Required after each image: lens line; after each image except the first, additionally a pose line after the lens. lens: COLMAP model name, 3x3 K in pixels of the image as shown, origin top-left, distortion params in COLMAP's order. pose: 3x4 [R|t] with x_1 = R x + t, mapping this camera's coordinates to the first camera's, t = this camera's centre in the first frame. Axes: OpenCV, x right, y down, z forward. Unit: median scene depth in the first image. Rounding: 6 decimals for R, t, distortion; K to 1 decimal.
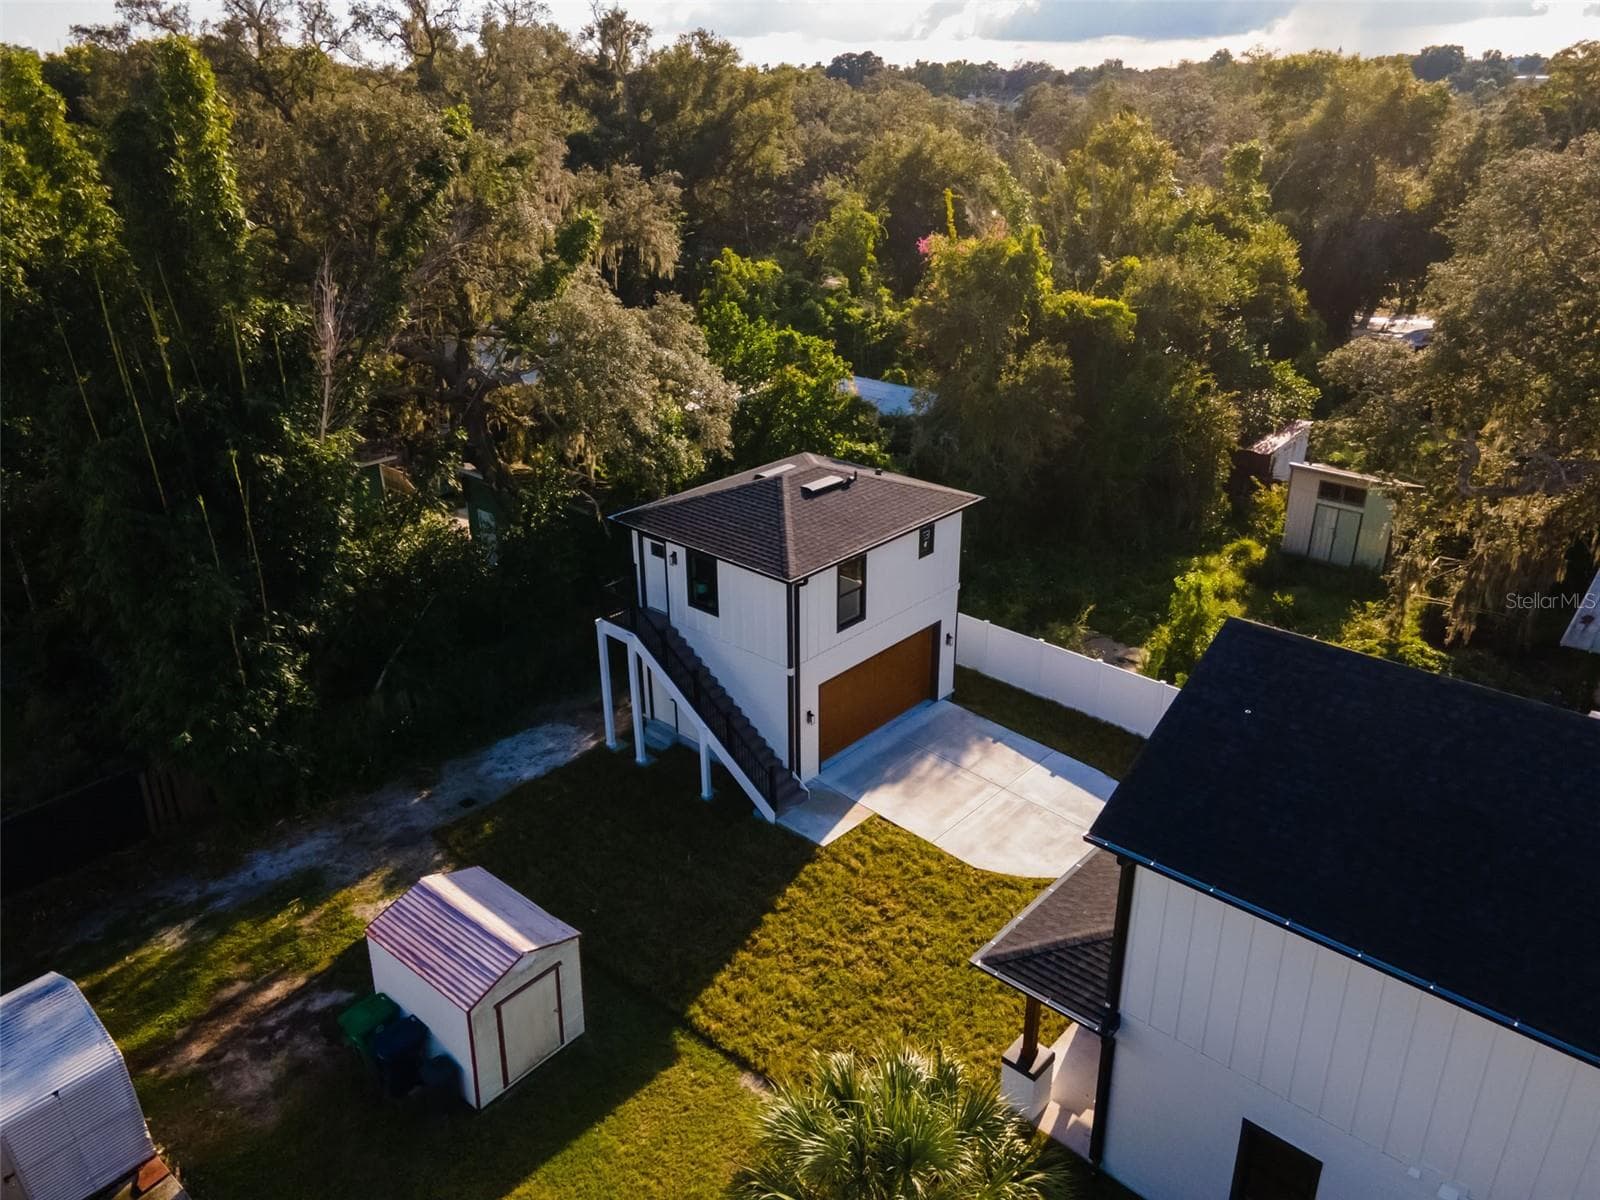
lens RADIAL K [[1156.1, 0, 803.1], [0, 1156.1, 590.4], [0, 0, 1]] dist [0.029938, 0.023276]
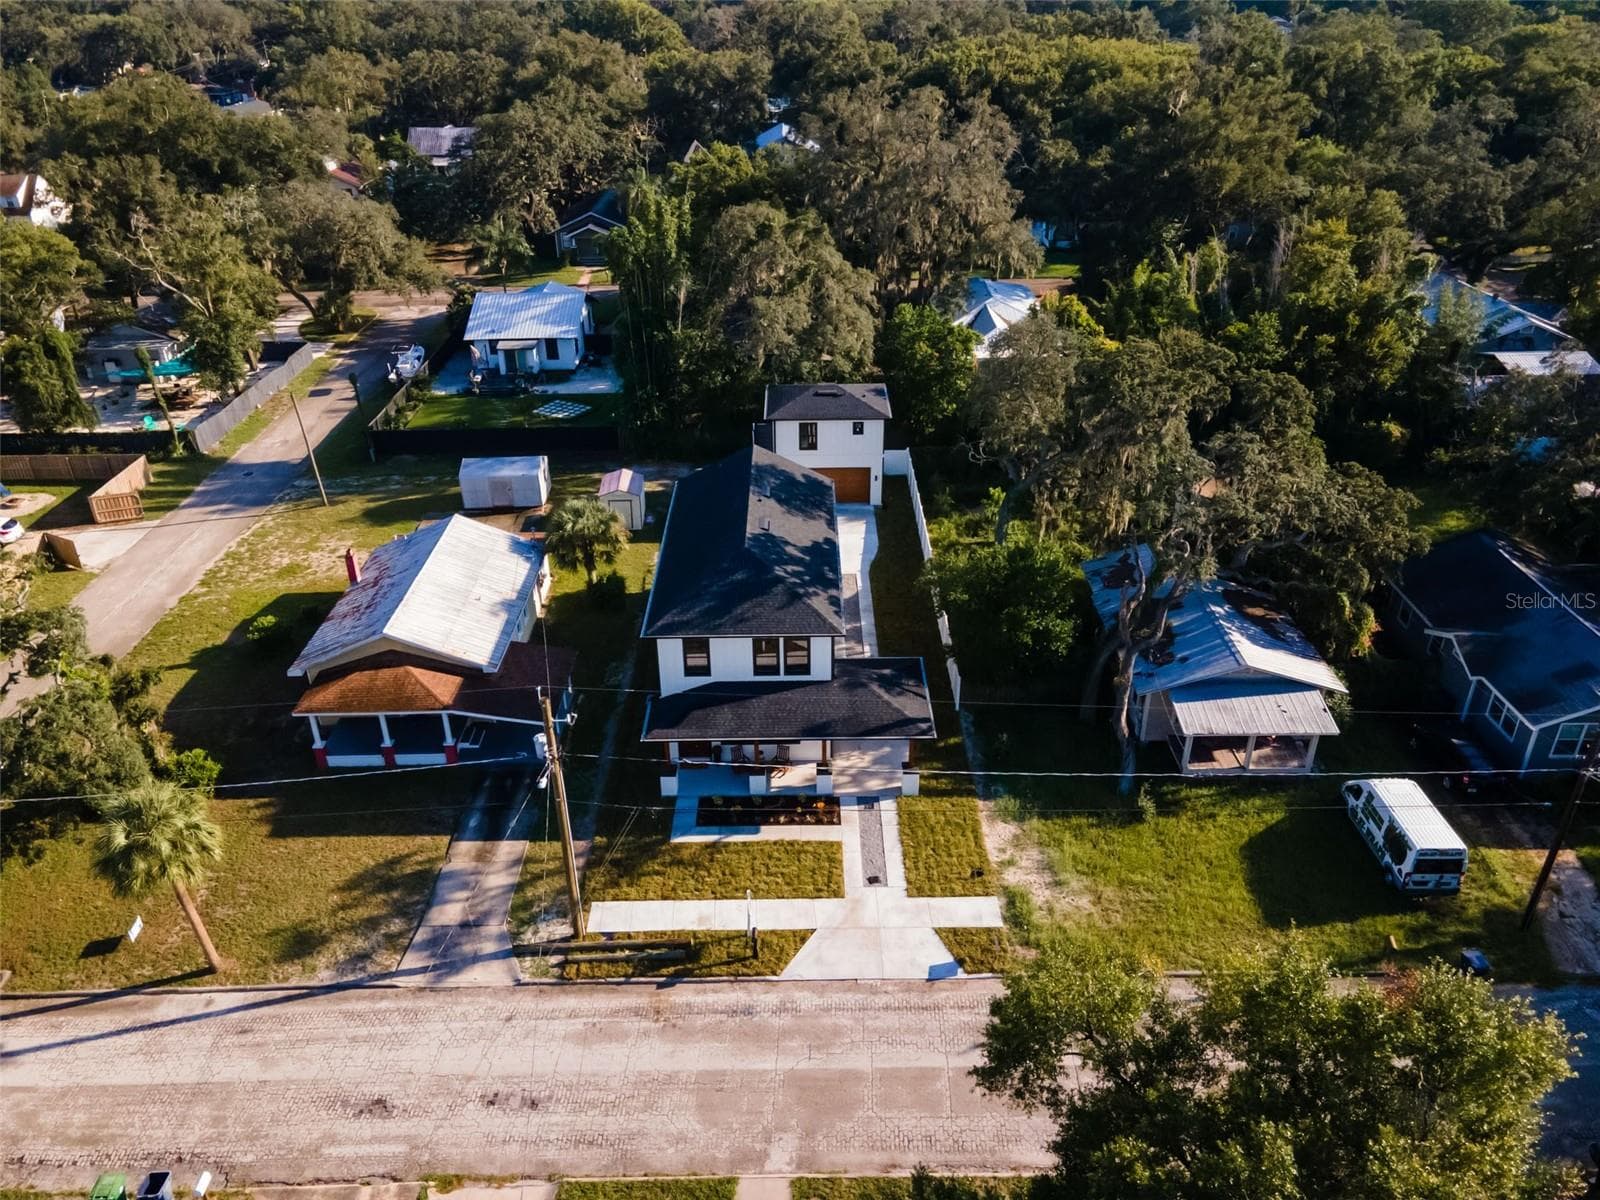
lens RADIAL K [[1156.1, 0, 792.8], [0, 1156.1, 601.7], [0, 0, 1]] dist [0.029938, 0.023276]
pose [[0.671033, 0.358583, -0.648947, 1.800143], [-0.293165, 0.932263, 0.211990, -0.187422], [0.681006, 0.047997, 0.730703, -0.835482]]
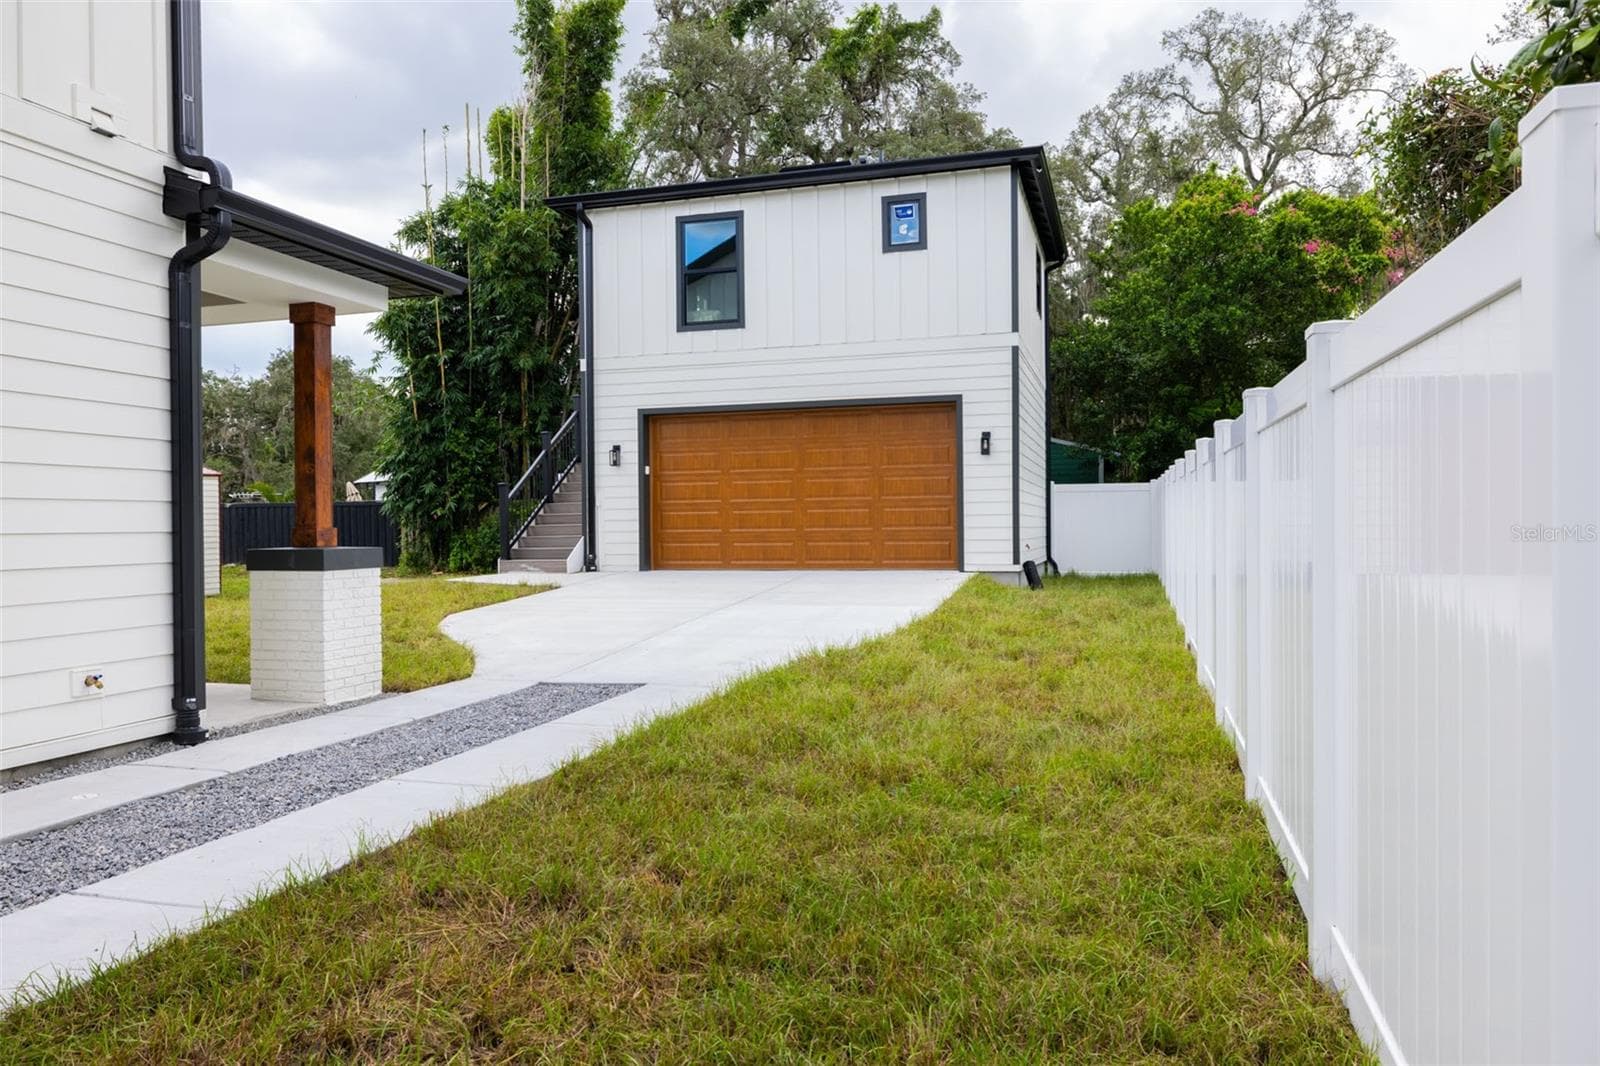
lens RADIAL K [[1095.3, 0, 799.5], [0, 1095.3, 530.1], [0, 0, 1]] dist [-0.002424, -0.000418]
pose [[0.433052, 0.007154, -0.901341, 0.613193], [-0.359094, 0.918558, -0.165237, 0.217431], [0.826751, 0.395222, 0.400352, 0.882047]]
